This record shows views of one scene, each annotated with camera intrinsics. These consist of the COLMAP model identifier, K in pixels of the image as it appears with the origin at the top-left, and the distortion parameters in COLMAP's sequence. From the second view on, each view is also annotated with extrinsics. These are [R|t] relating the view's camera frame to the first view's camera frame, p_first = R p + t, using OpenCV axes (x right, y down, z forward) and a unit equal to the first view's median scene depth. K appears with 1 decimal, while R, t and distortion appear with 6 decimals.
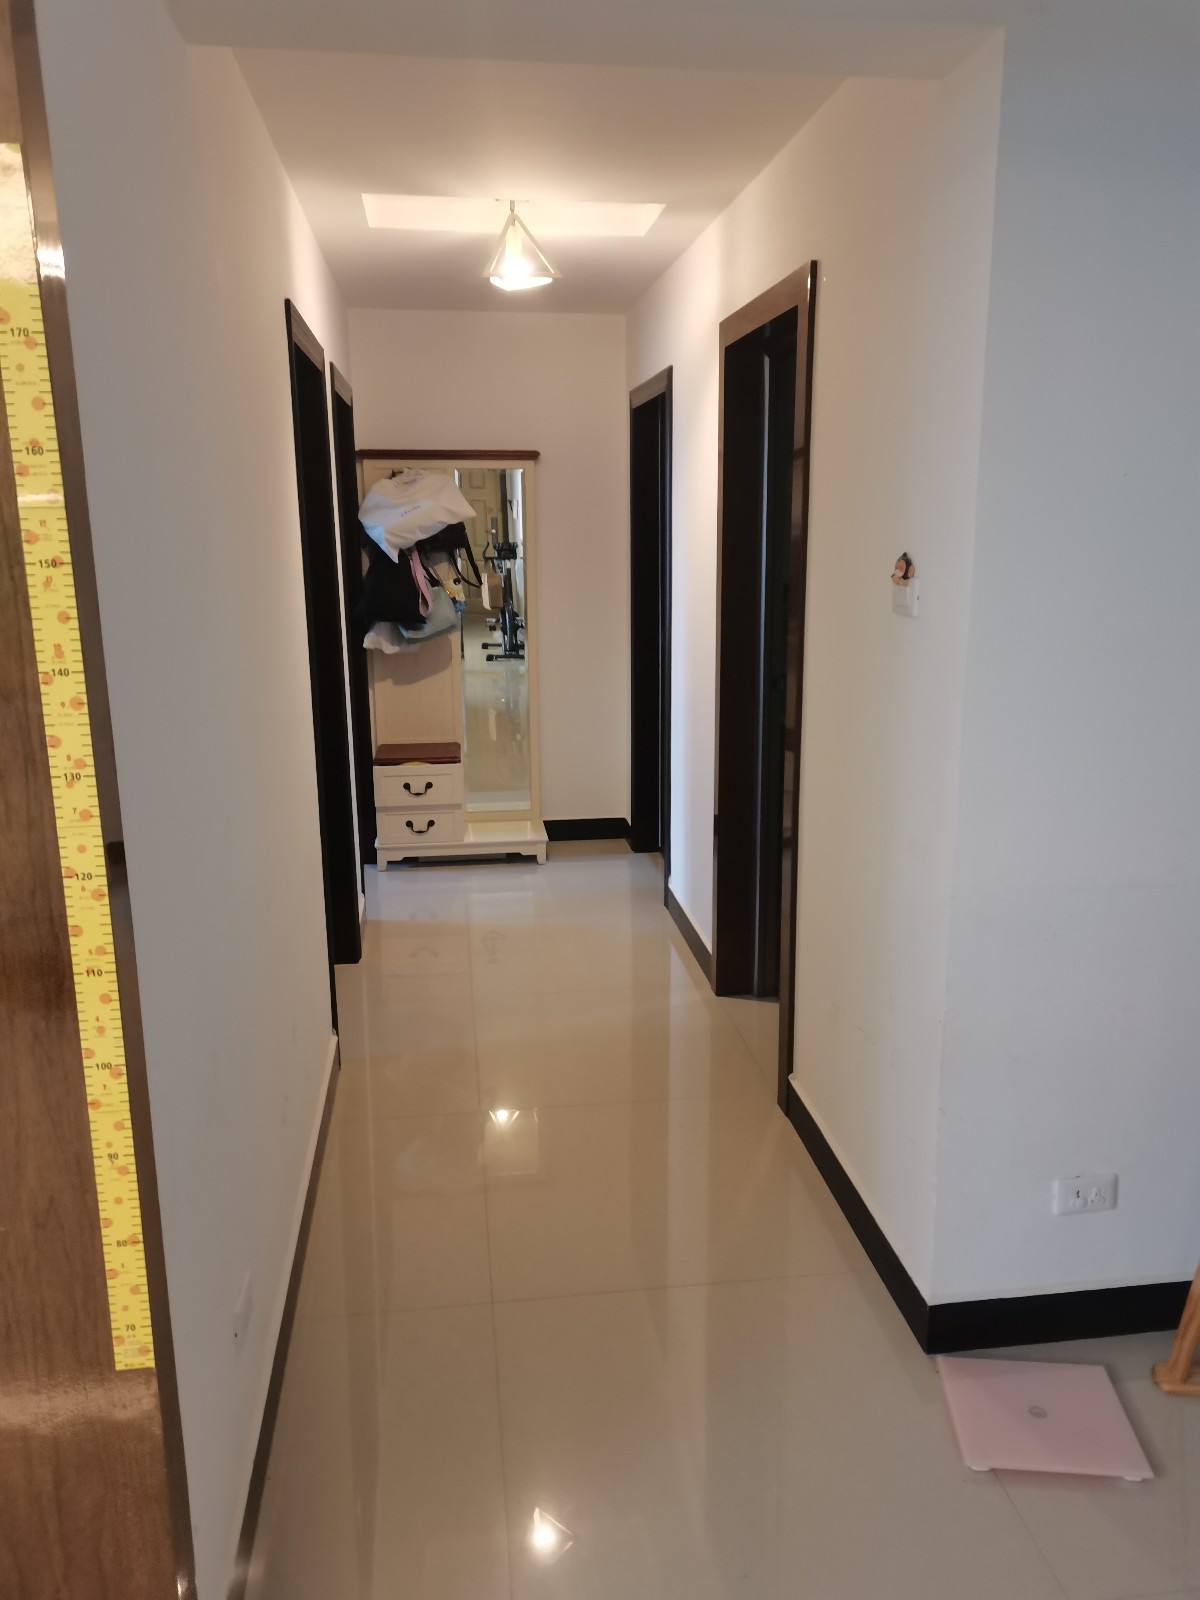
lens RADIAL K [[1220.1, 0, 602.0], [0, 1220.1, 800.3], [0, 0, 1]] dist [0.015396, 0.002913]
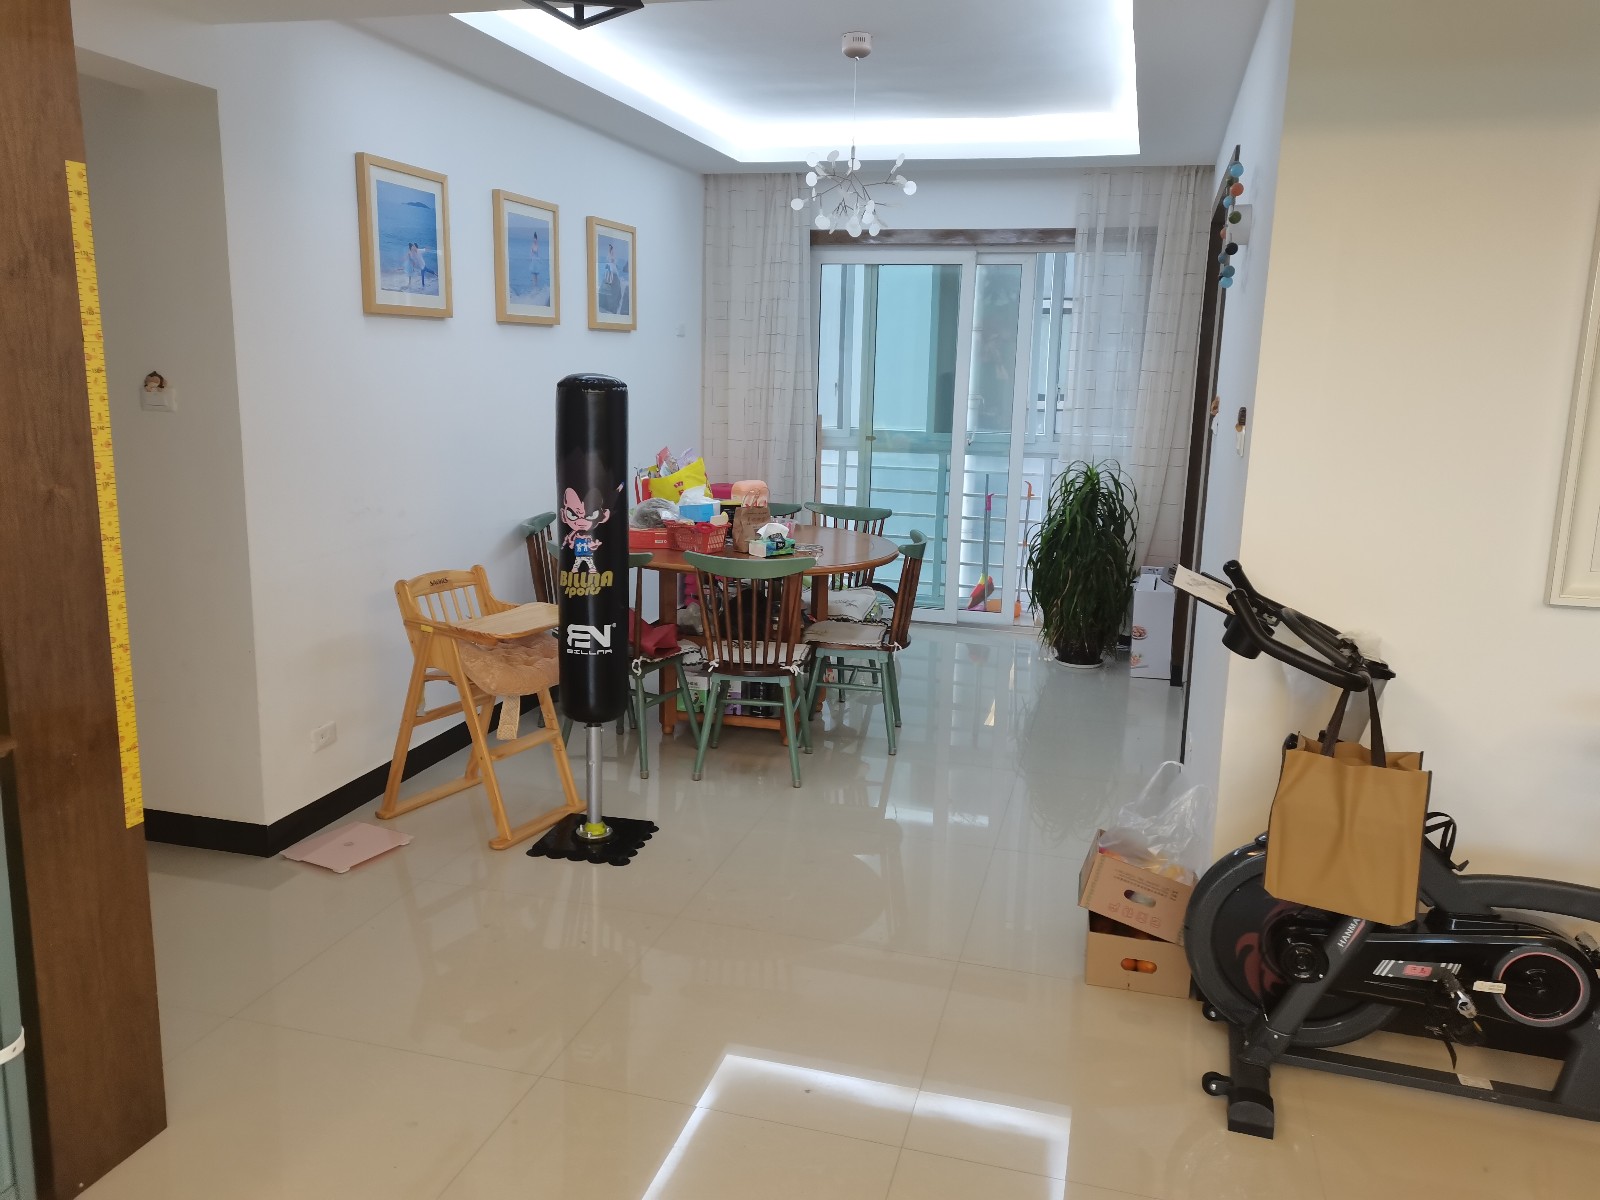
lens RADIAL K [[1220.1, 0, 800.1], [0, 1220.1, 600.2], [0, 0, 1]] dist [0.015396, 0.002913]
pose [[0.392680, -0.159720, 0.905699, -1.716929], [0.179408, 0.979187, 0.094895, 0.164776], [-0.902006, 0.125226, 0.413163, -0.704633]]
